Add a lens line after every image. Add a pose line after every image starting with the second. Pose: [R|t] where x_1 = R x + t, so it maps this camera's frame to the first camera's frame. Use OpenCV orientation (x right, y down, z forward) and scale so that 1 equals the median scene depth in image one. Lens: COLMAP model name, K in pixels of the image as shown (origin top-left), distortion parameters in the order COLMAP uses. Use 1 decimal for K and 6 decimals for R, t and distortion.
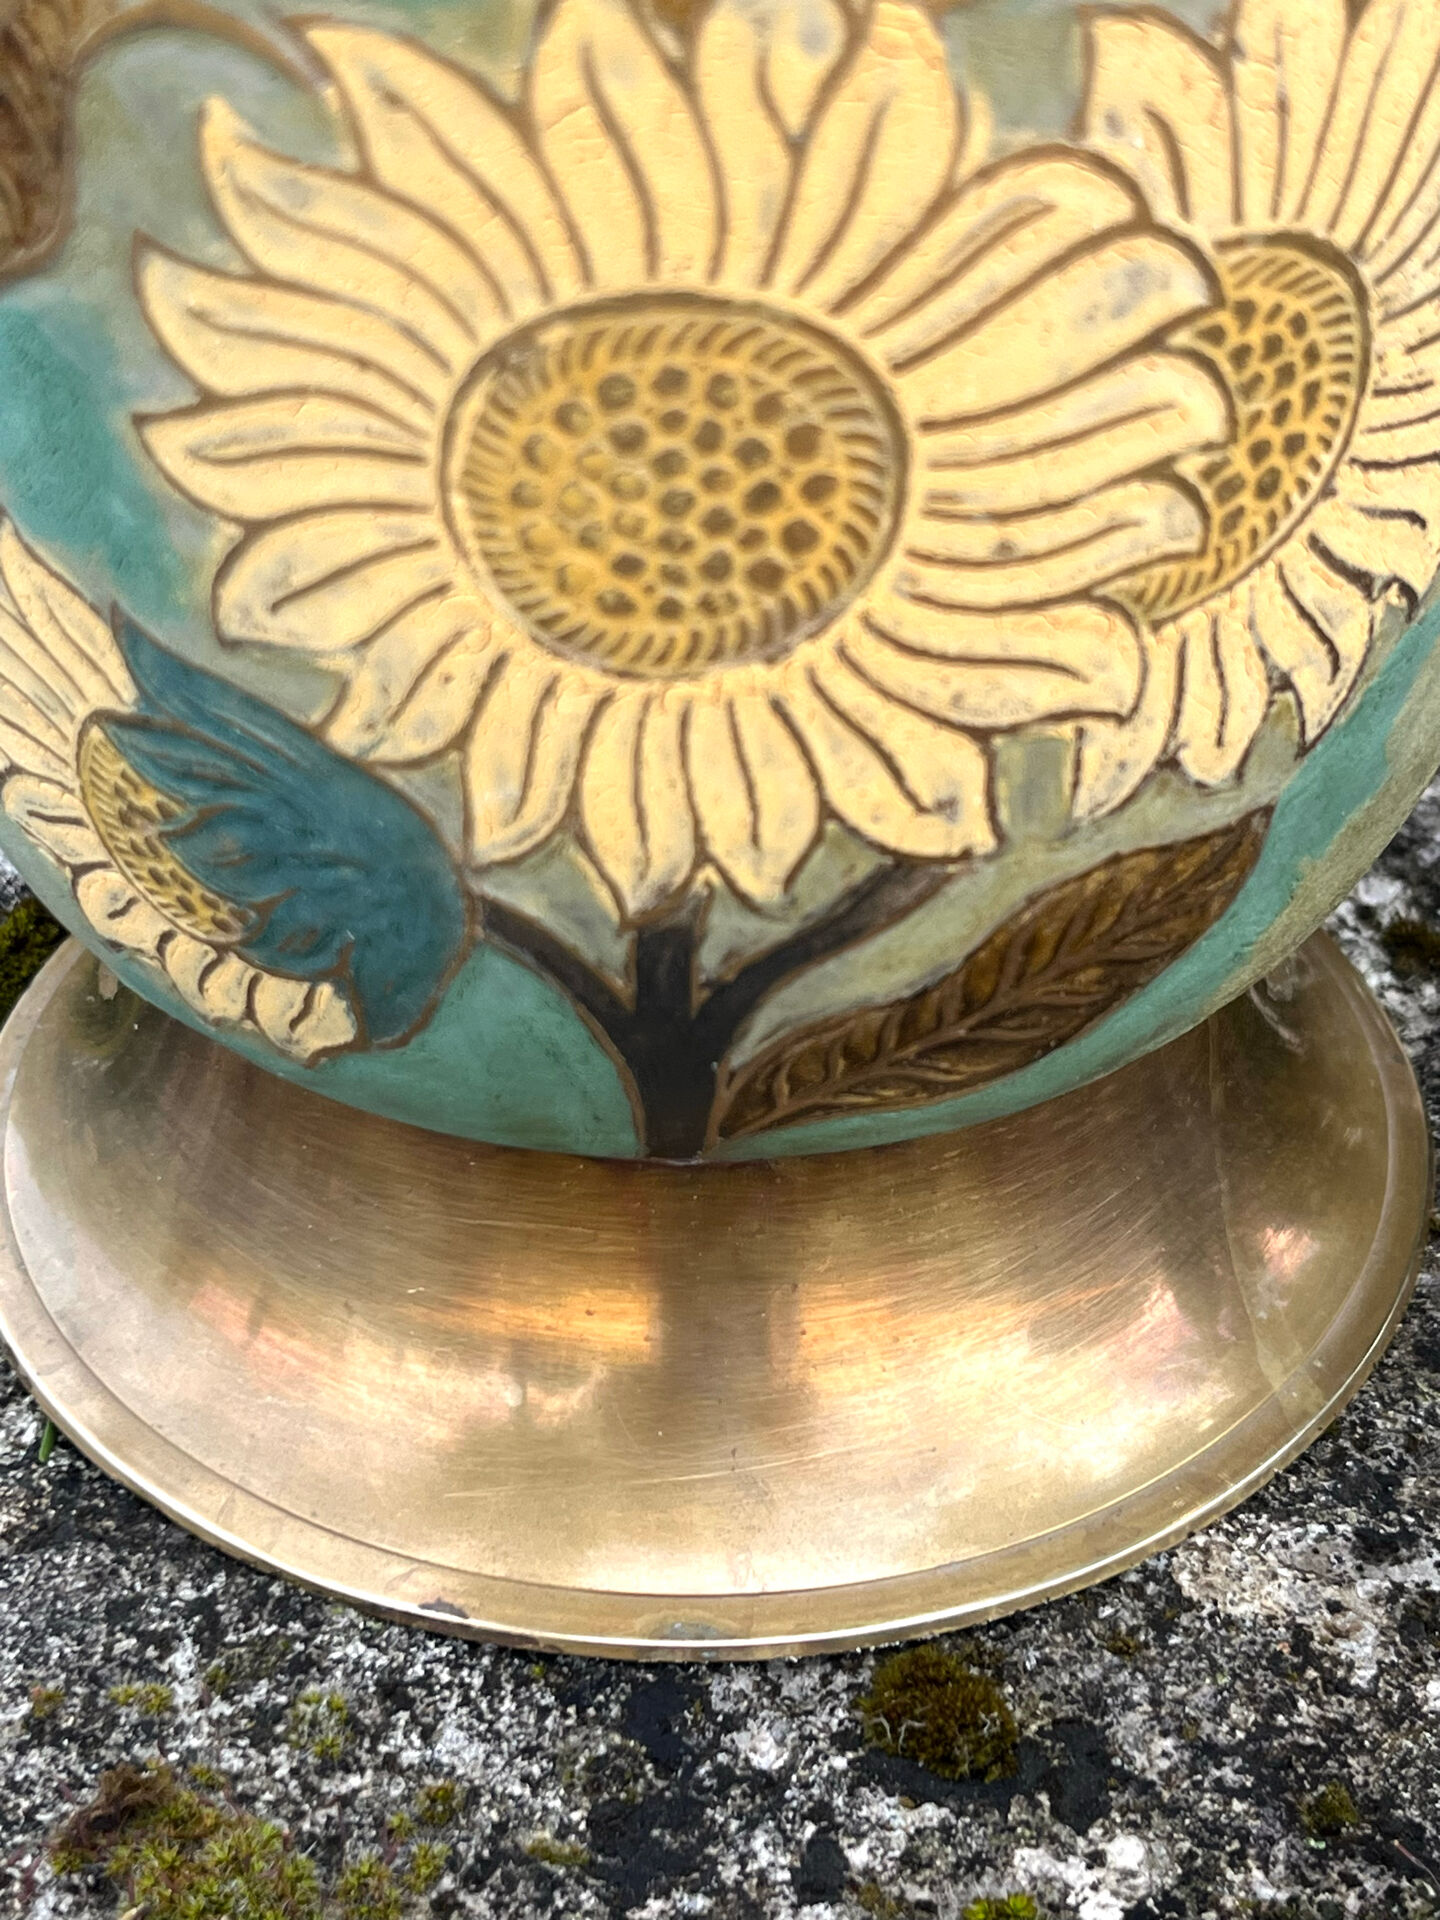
lens RADIAL K [[3149.9, 0, 736.2], [0, 3149.9, 968.3], [0, 0, 1]] dist [0.065183, 0.000000]
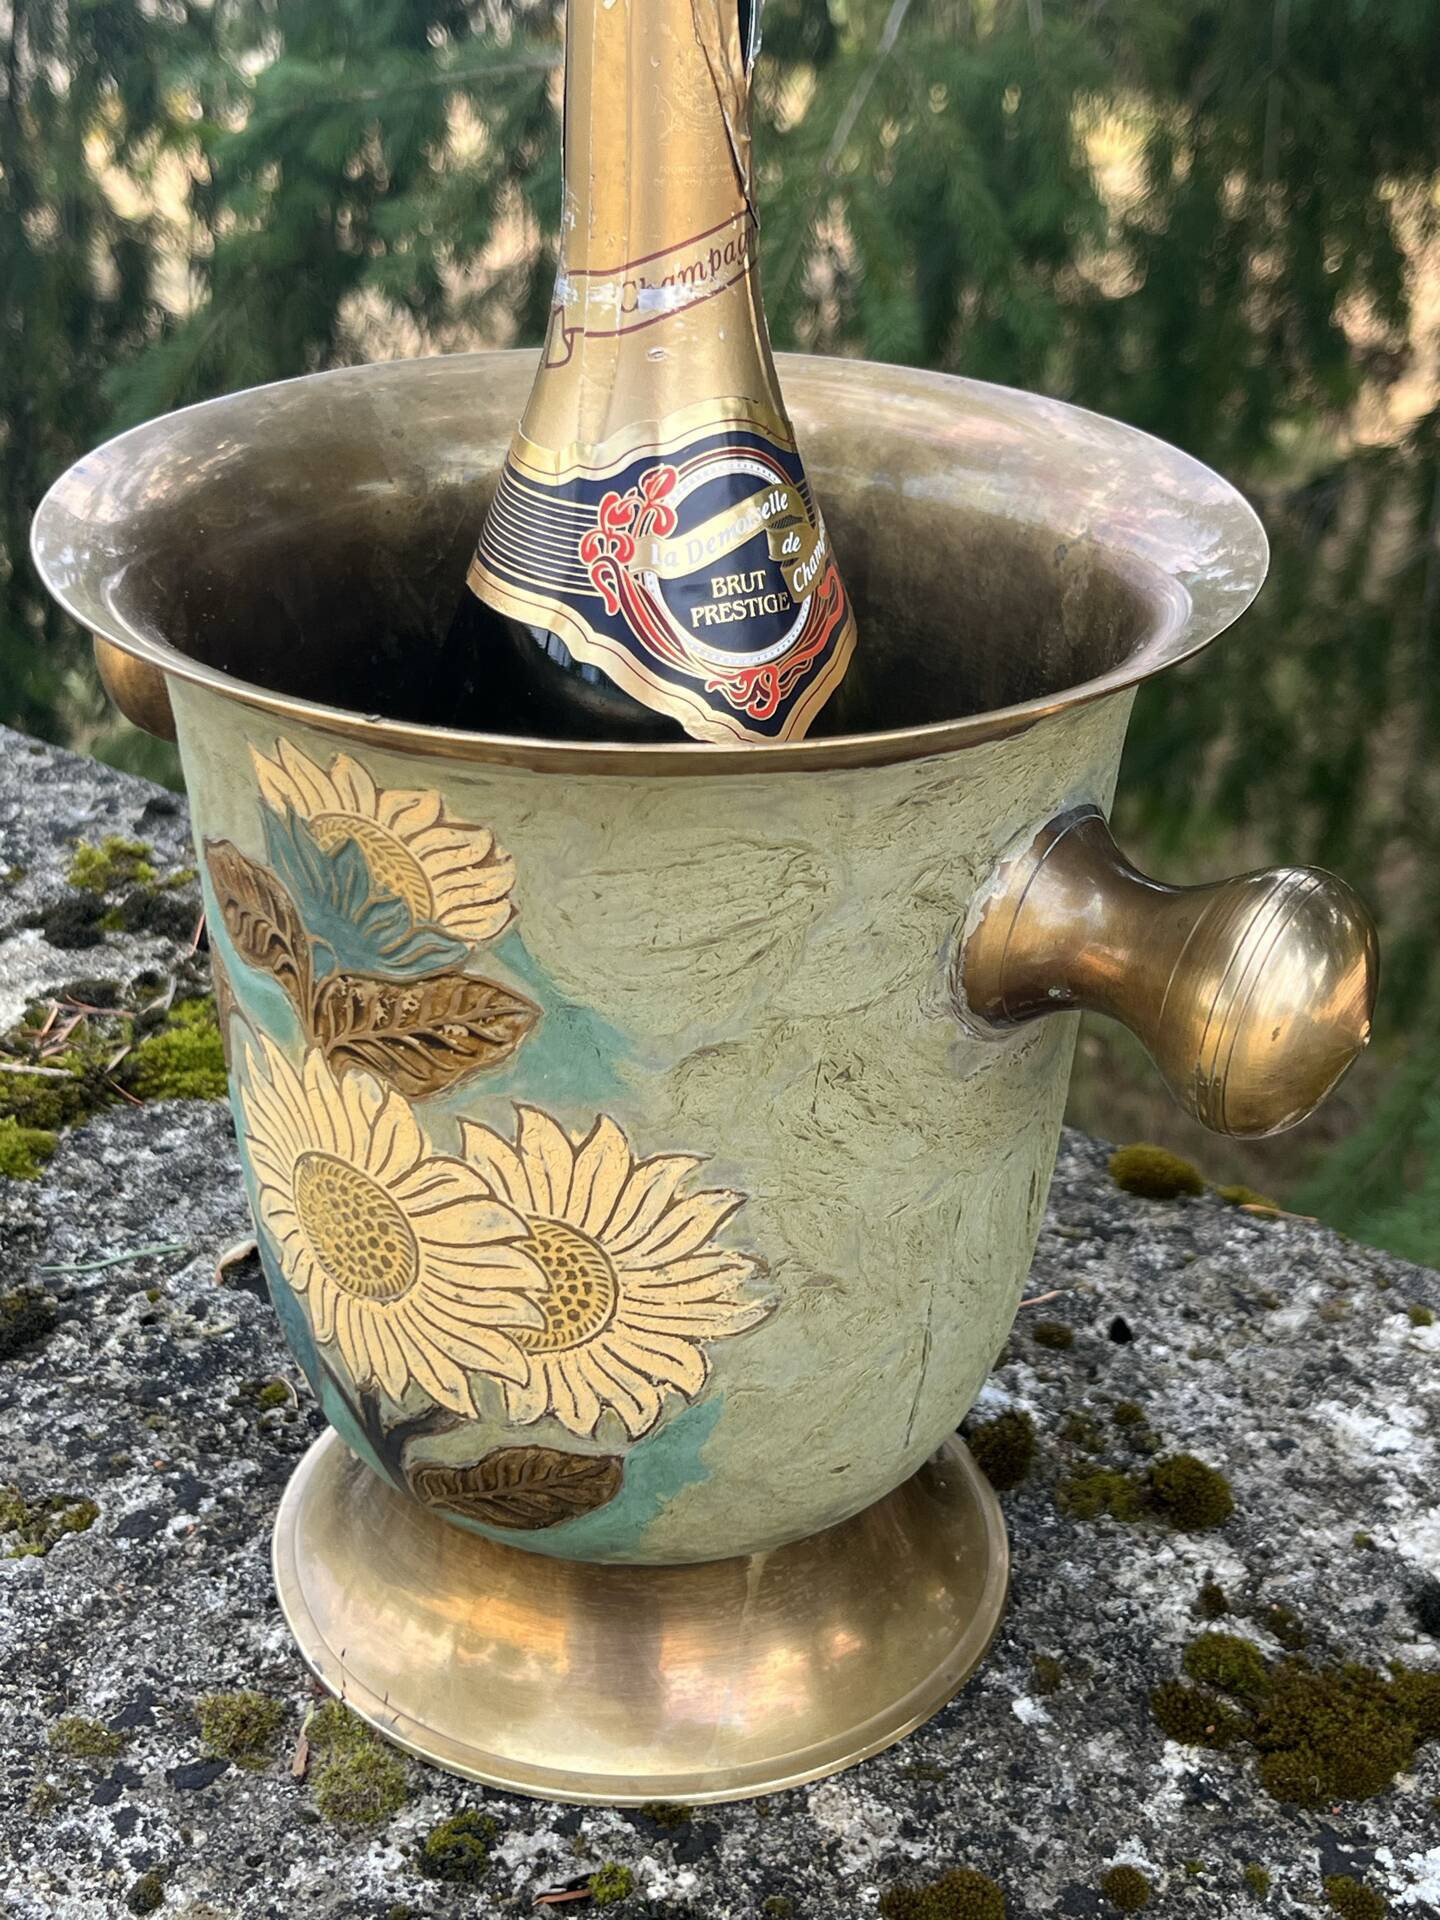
lens RADIAL K [[2757.6, 0, 722.7], [0, 2757.6, 955.3], [0, 0, 1]] dist [0.002541, 0.000000]
pose [[0.823913, 0.284948, -0.489870, 0.888695], [-0.363436, 0.928915, -0.070931, -0.185205], [0.434835, 0.236477, 0.868905, -0.785838]]
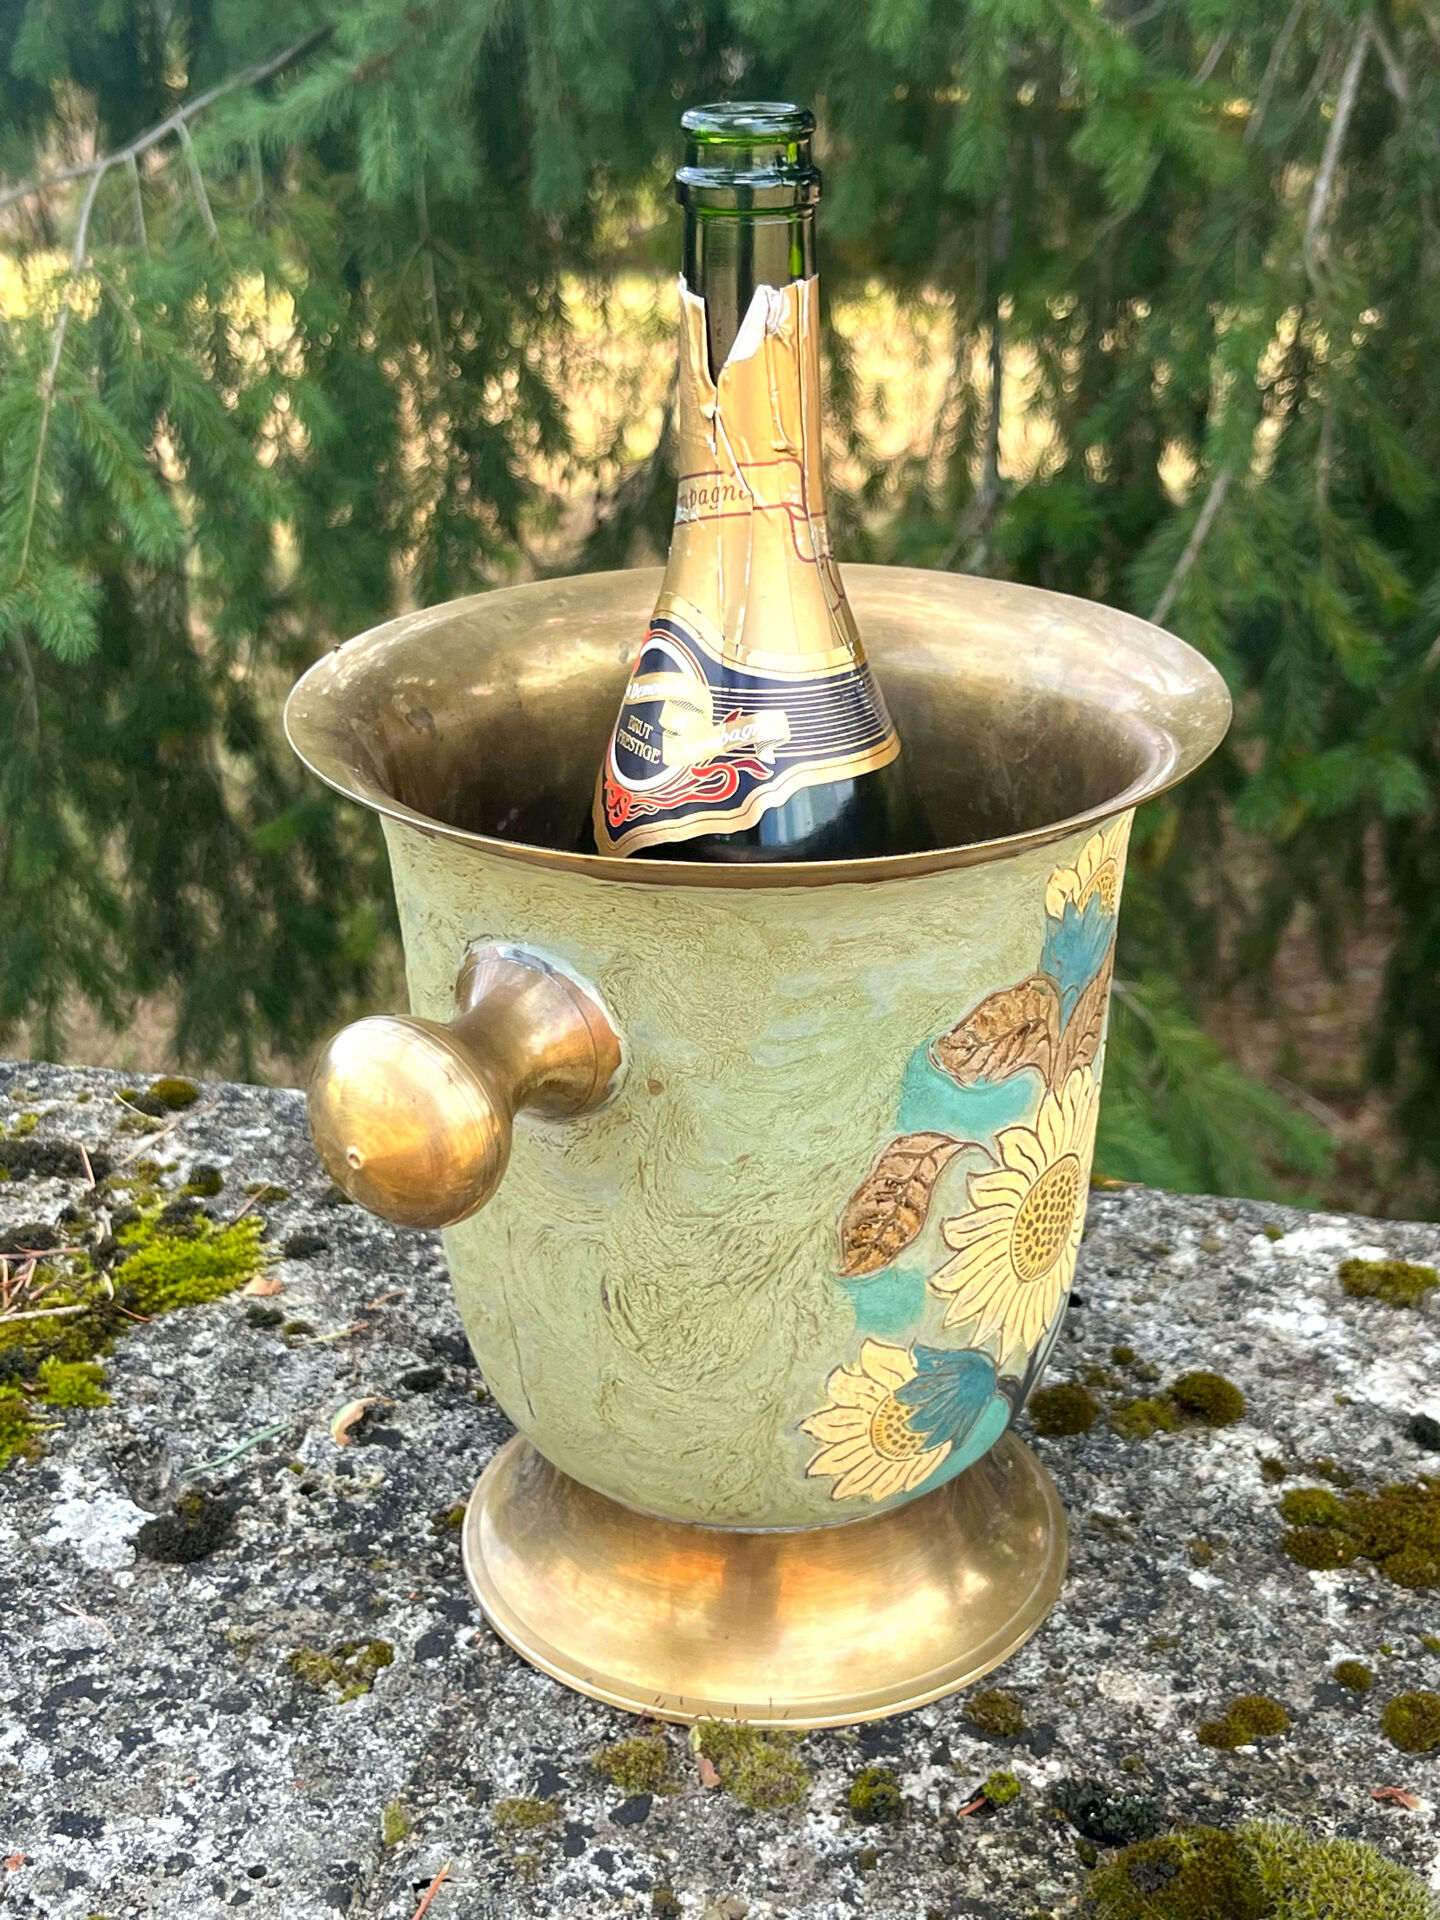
lens RADIAL K [[2757.6, 0, 715.2], [0, 2757.6, 915.2], [0, 0, 1]] dist [0.002541, 0.000000]
pose [[0.977295, 0.080840, -0.195854, 0.243516], [-0.122724, 0.969485, -0.212222, 0.107636], [0.172722, 0.231440, 0.957394, -1.488979]]
